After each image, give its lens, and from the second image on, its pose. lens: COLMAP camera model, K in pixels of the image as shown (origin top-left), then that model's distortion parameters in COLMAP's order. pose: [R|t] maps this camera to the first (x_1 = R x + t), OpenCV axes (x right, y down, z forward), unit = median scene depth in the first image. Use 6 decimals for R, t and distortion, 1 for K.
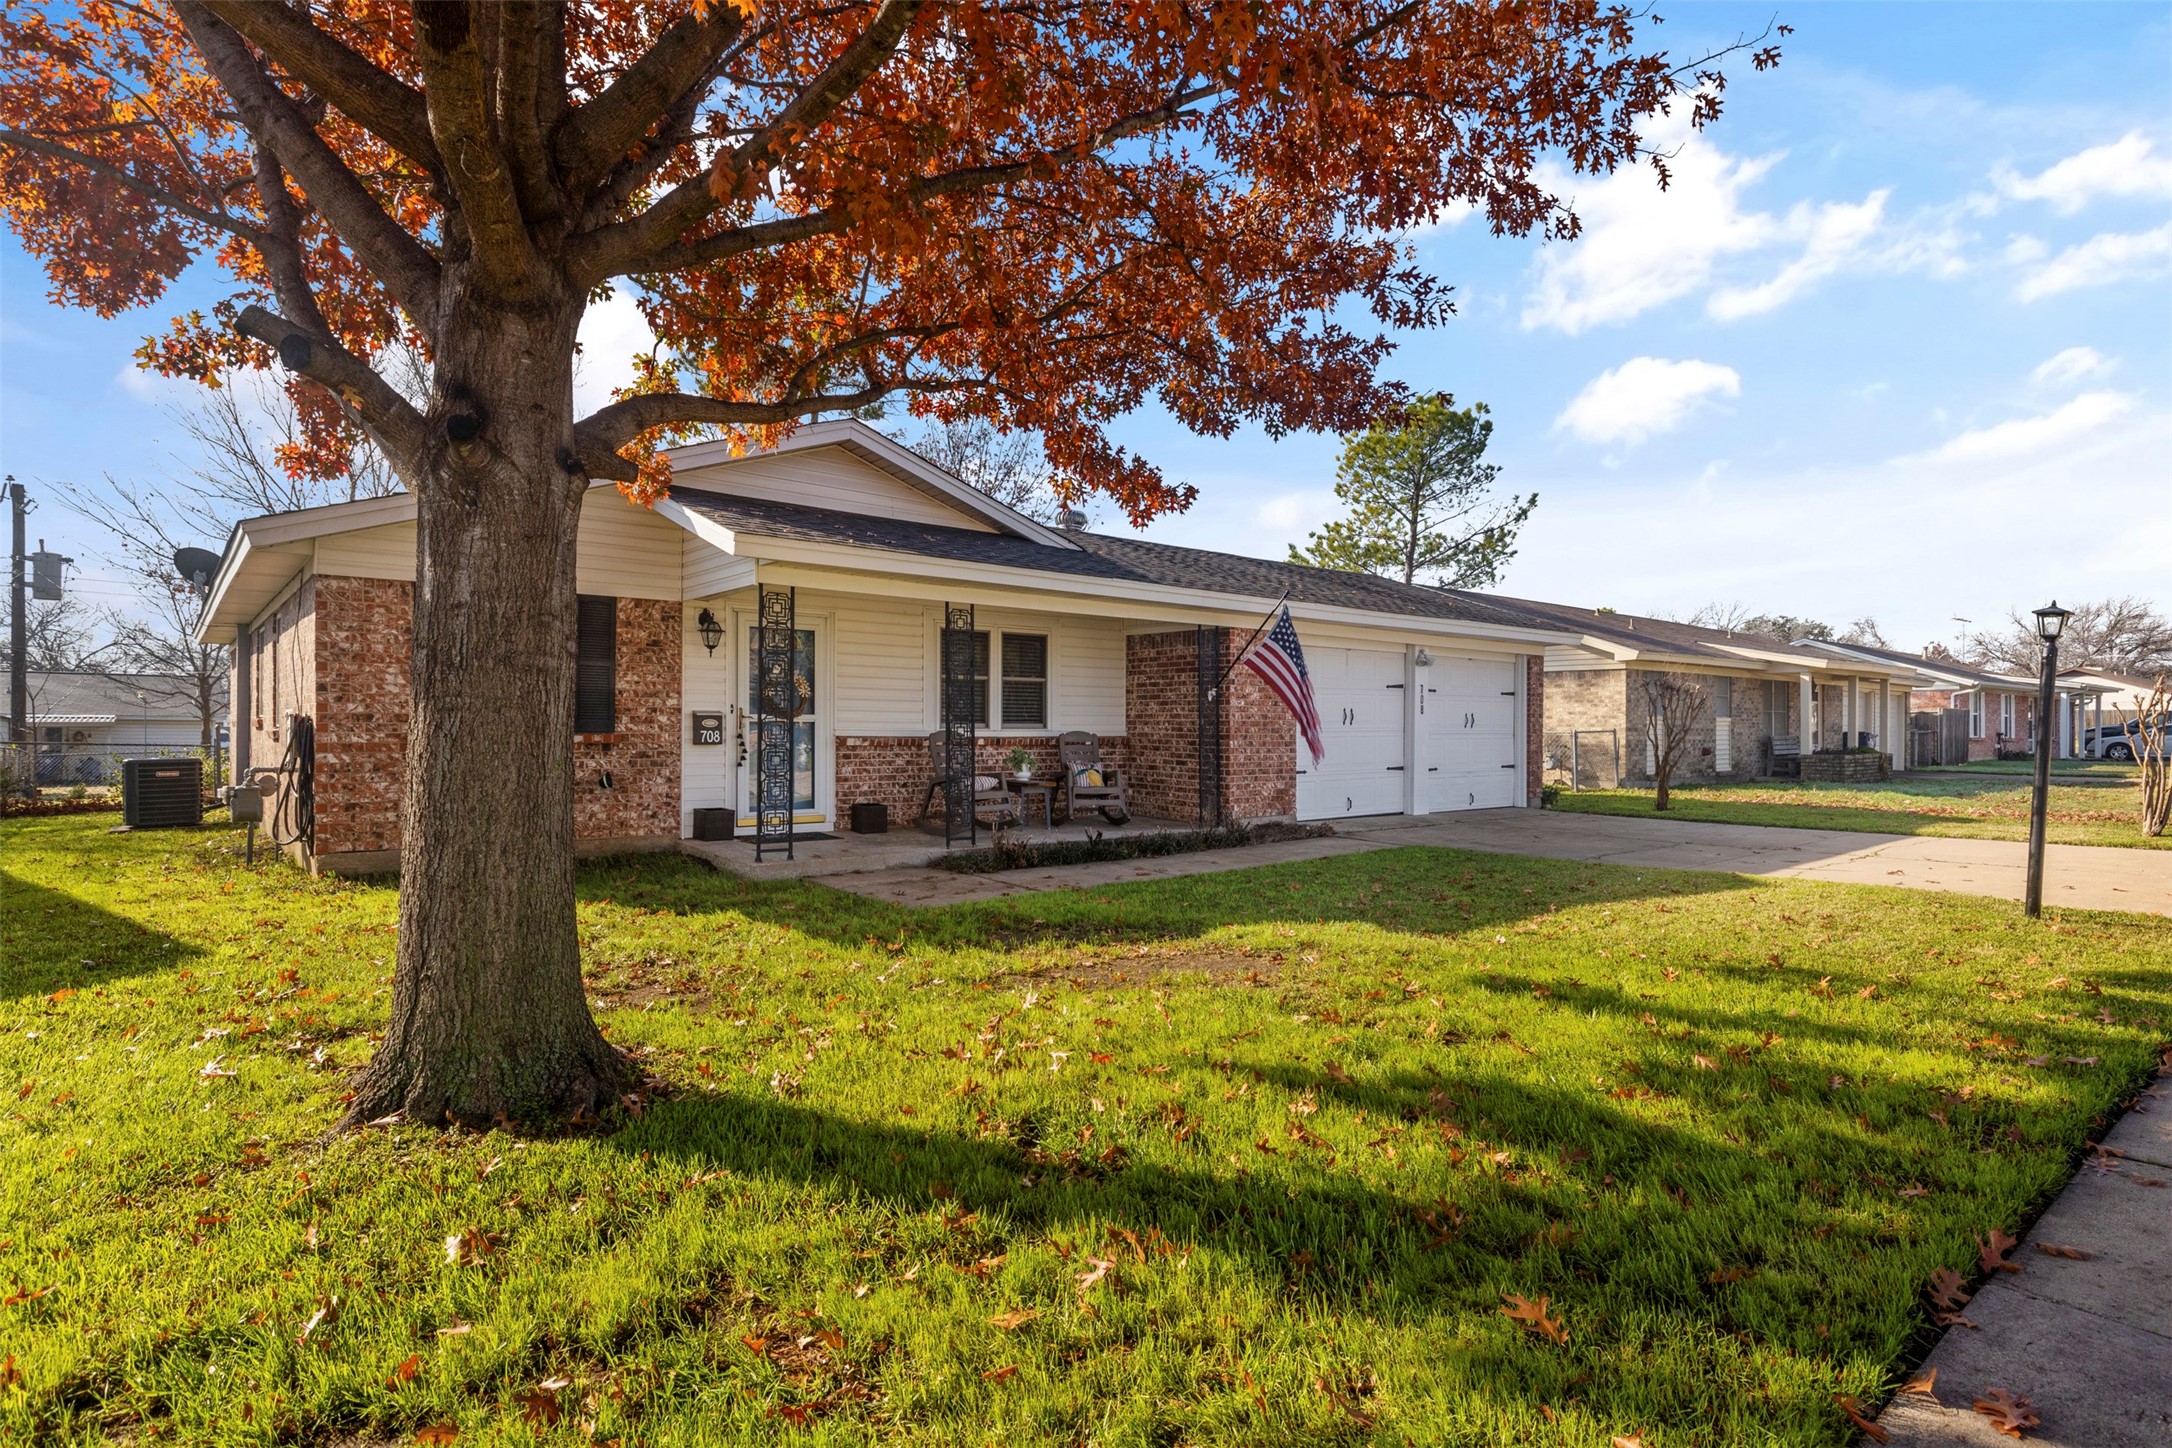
lens RADIAL K [[1134.9, 0, 1103.9], [0, 1134.9, 726.7], [0, 0, 1]] dist [0.000131, -0.000708]
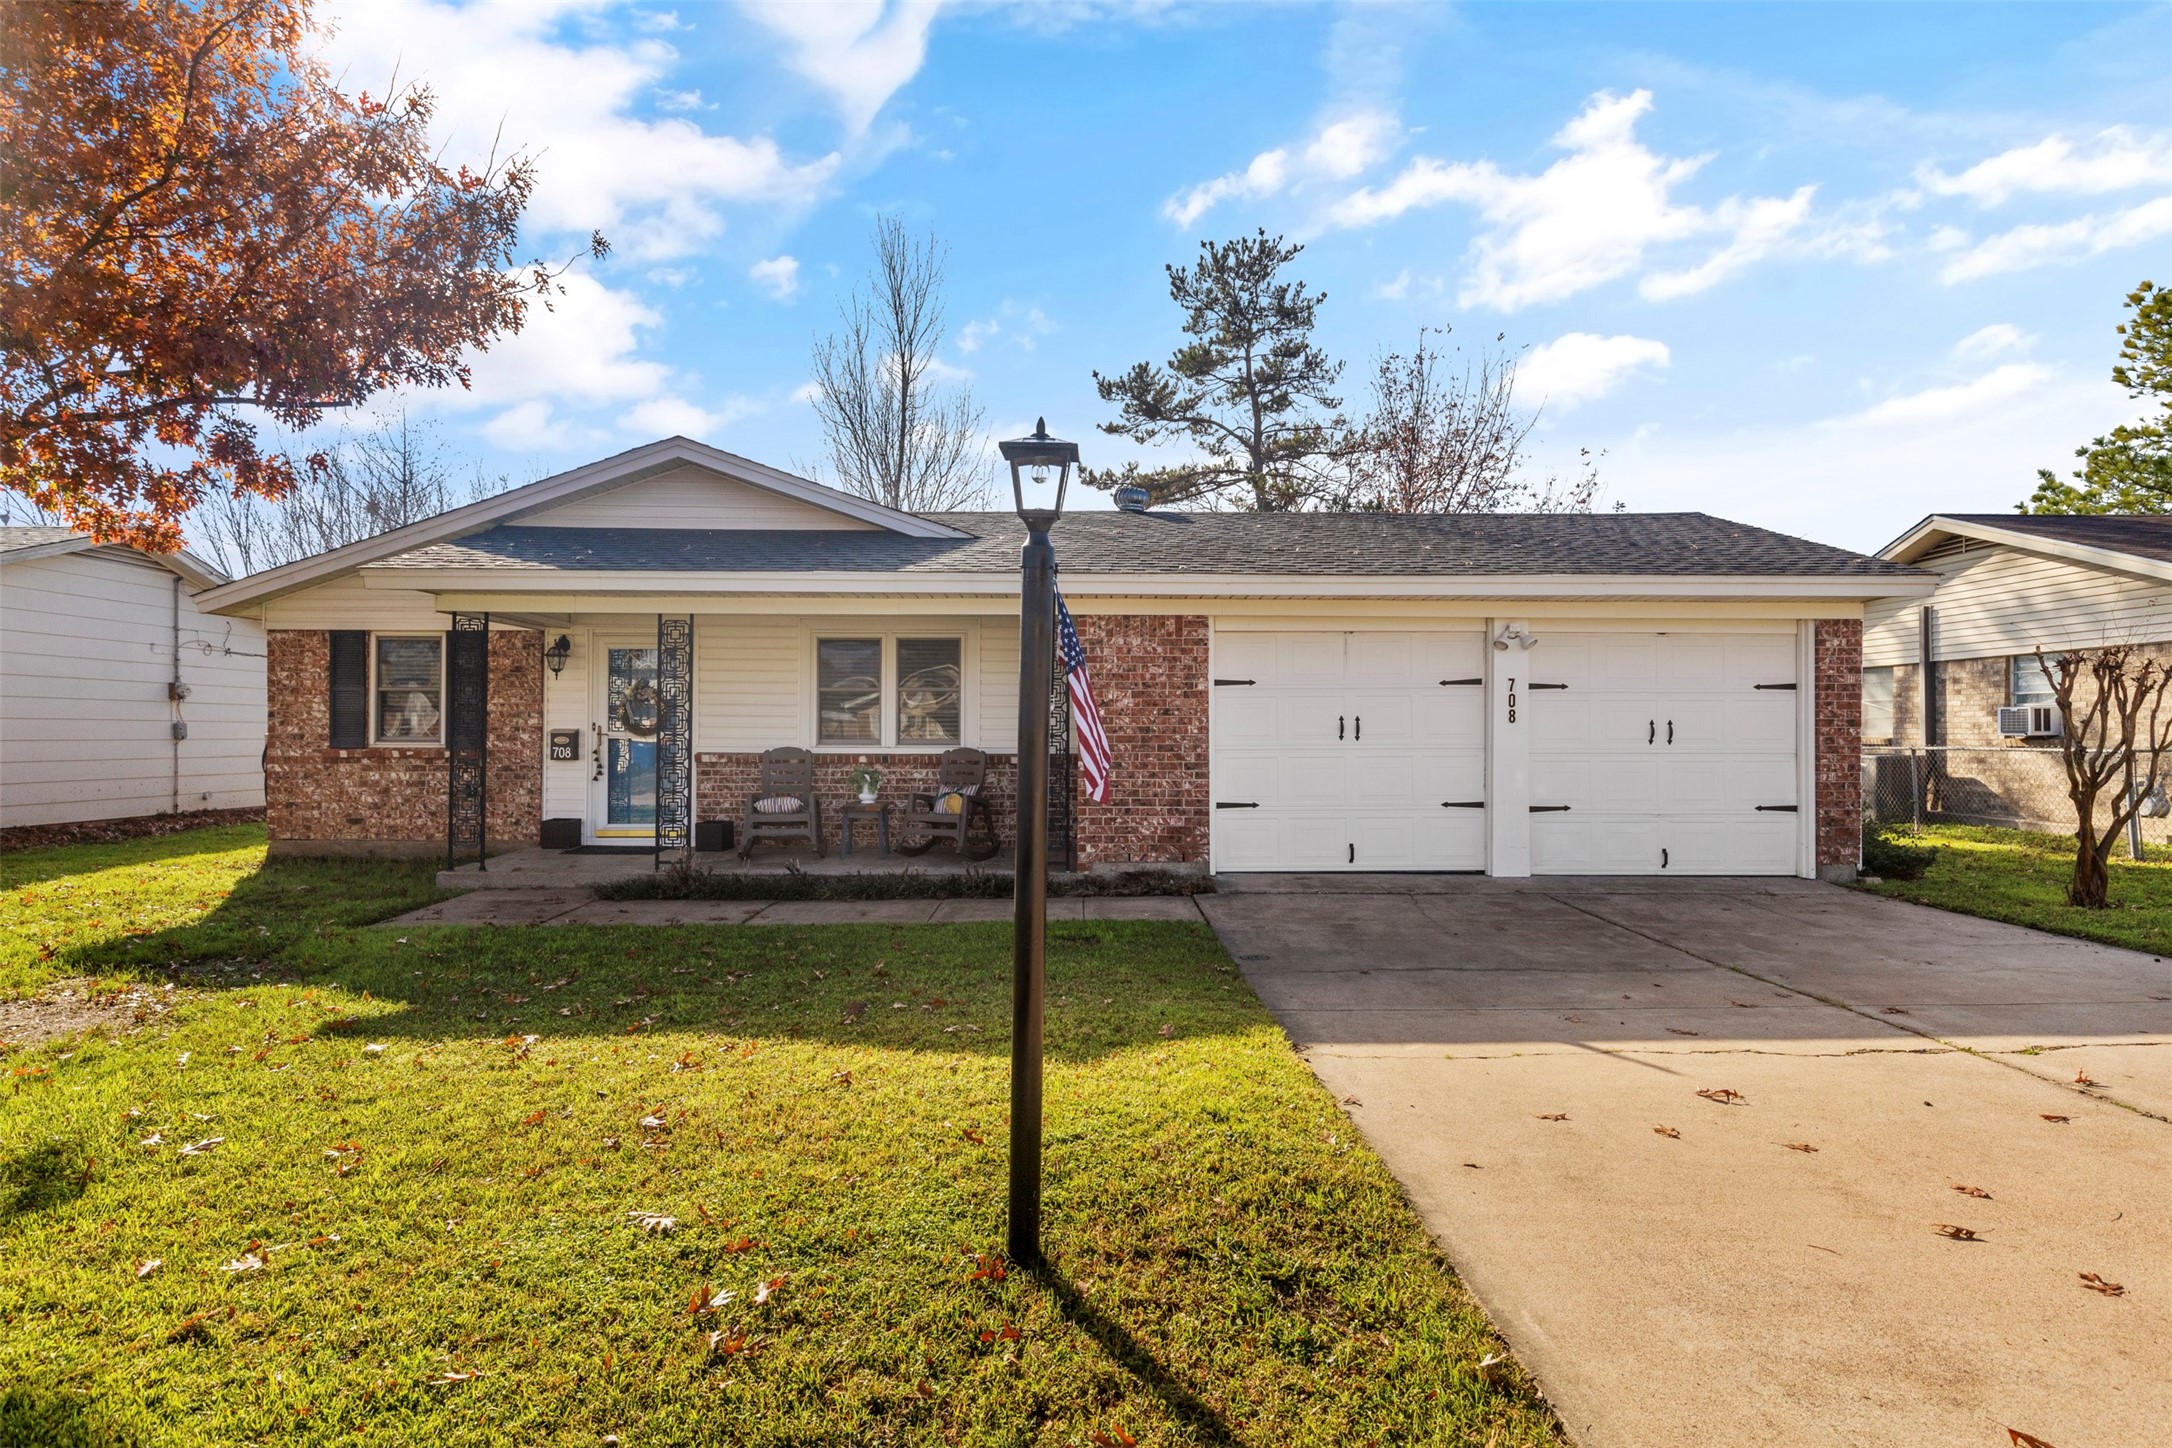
lens RADIAL K [[1134.9, 0, 1098.8], [0, 1134.9, 731.8], [0, 0, 1]] dist [0.000131, -0.000708]
pose [[0.766618, -0.004812, -0.642086, 0.731095], [0.001878, 0.999984, -0.005252, -0.004481], [0.642101, 0.002821, 0.766615, 0.486560]]
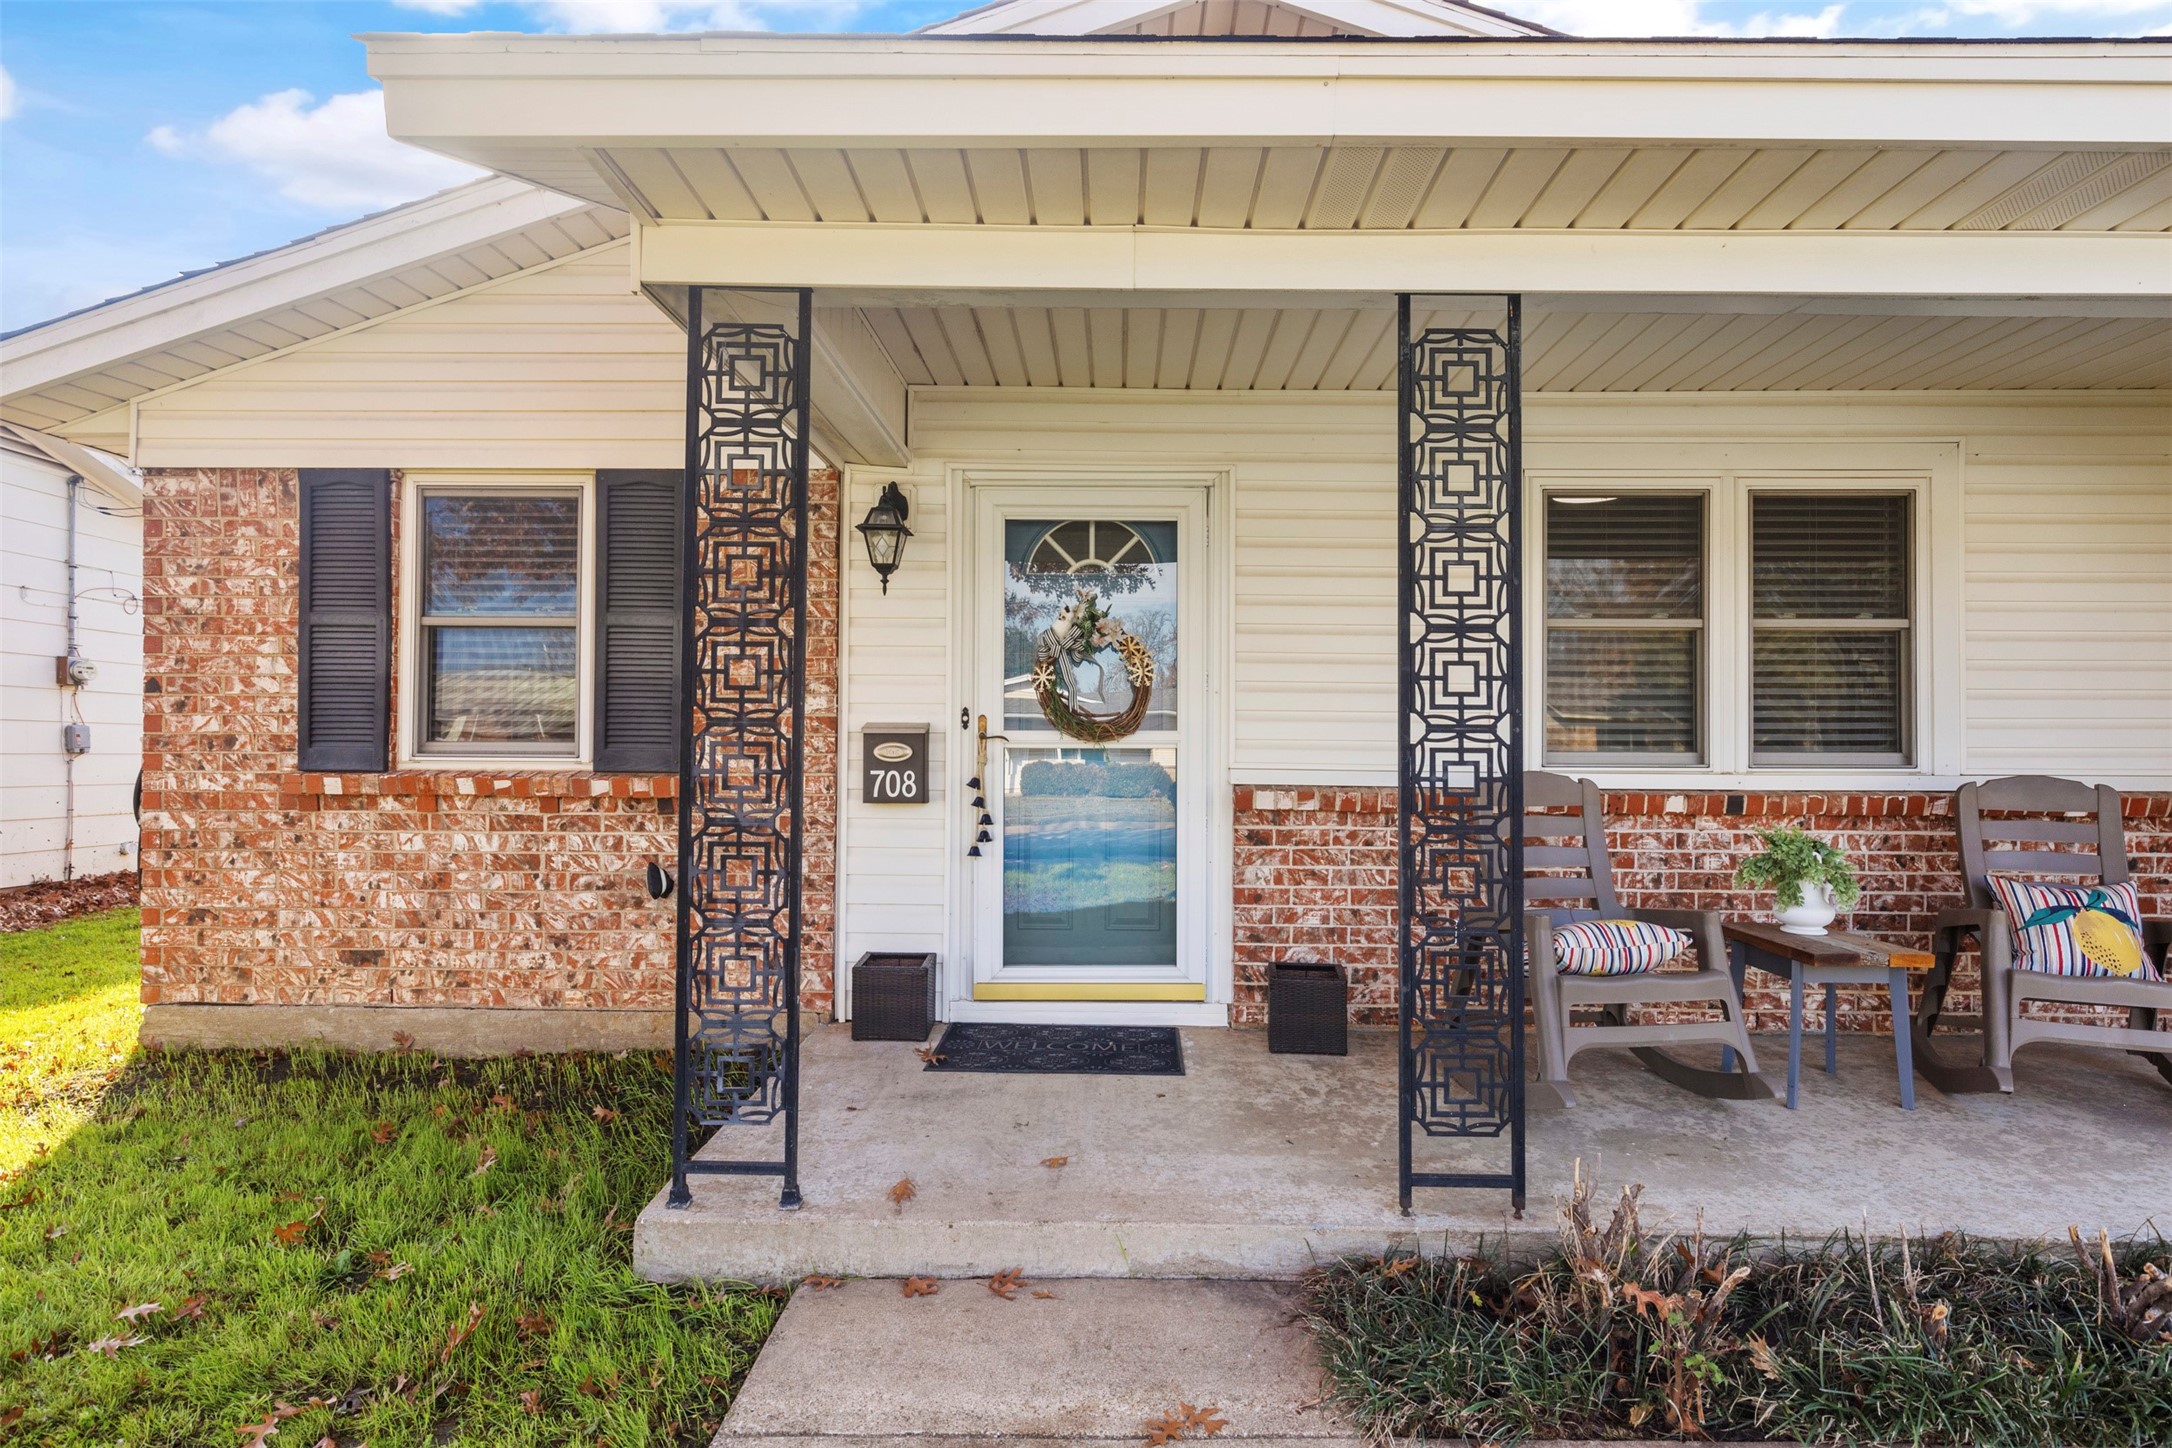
lens RADIAL K [[1134.9, 0, 1095.8], [0, 1134.9, 750.7], [0, 0, 1]] dist [0.000131, -0.000708]
pose [[0.754643, -0.004740, -0.656119, -0.015392], [-0.000570, 0.999969, -0.007880, -0.000329], [0.656136, 0.006321, 0.754616, 0.718224]]
